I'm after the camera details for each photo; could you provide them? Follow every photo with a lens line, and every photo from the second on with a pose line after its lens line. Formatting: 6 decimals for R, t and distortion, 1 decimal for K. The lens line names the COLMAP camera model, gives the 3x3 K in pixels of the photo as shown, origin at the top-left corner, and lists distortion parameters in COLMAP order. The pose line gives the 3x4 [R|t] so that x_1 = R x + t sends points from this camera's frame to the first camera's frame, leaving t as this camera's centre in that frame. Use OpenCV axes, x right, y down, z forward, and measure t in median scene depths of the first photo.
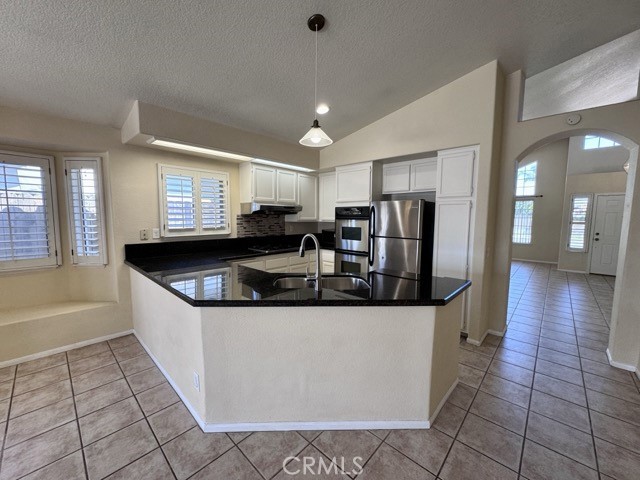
lens RADIAL K [[256.9, 0, 320.0], [0, 256.9, 240.0], [0, 0, 1]] dist [-0.000256, -0.000014]
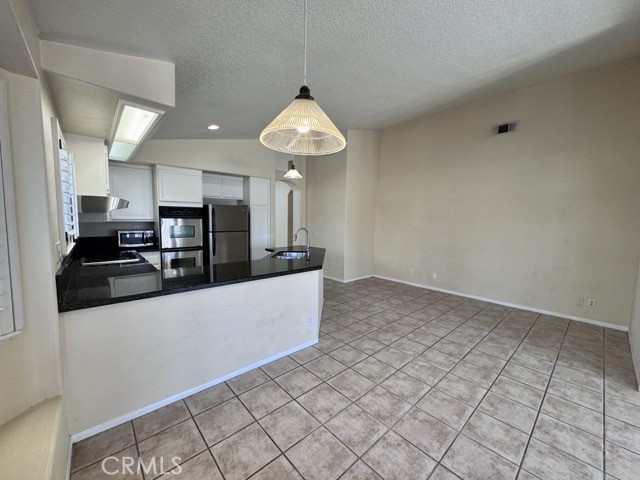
lens RADIAL K [[256.9, 0, 320.0], [0, 256.9, 240.0], [0, 0, 1]] dist [-0.000256, -0.000014]
pose [[0.082223, -0.095762, 0.992003, -1.626517], [0.077198, 0.992994, 0.089459, -0.074340], [-0.993620, 0.069225, 0.089040, 0.603479]]
